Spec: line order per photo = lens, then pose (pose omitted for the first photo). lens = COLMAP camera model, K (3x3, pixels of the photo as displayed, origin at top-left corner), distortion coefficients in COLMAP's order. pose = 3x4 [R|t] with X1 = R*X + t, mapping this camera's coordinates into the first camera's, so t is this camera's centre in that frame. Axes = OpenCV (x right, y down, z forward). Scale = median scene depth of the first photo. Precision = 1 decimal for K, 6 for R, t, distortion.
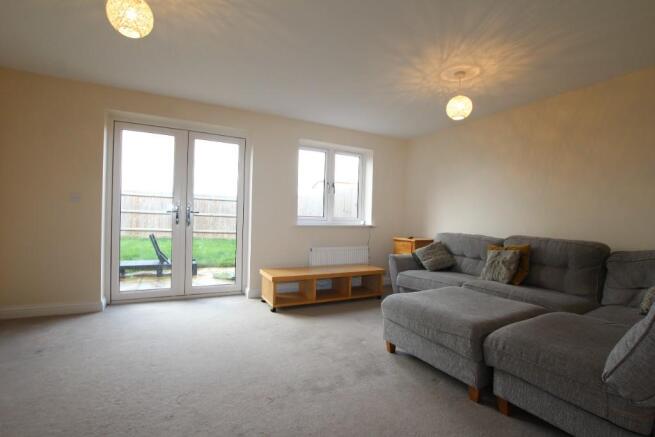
lens RADIAL K [[303.3, 0, 327.5], [0, 303.3, 218.5], [0, 0, 1]] dist [-0.019810, -0.000154]
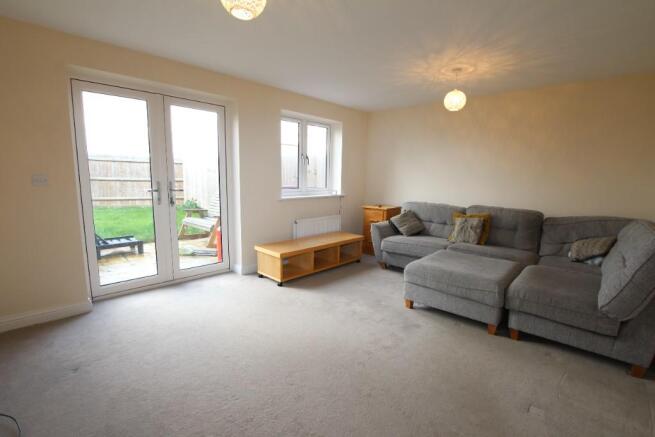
lens RADIAL K [[303.3, 0, 327.5], [0, 303.3, 218.5], [0, 0, 1]] dist [-0.019810, -0.000154]
pose [[0.946369, -0.053954, 0.318552, -0.346848], [0.007585, 0.989396, 0.145042, -0.071688], [-0.323000, -0.134846, 0.936743, 0.002890]]
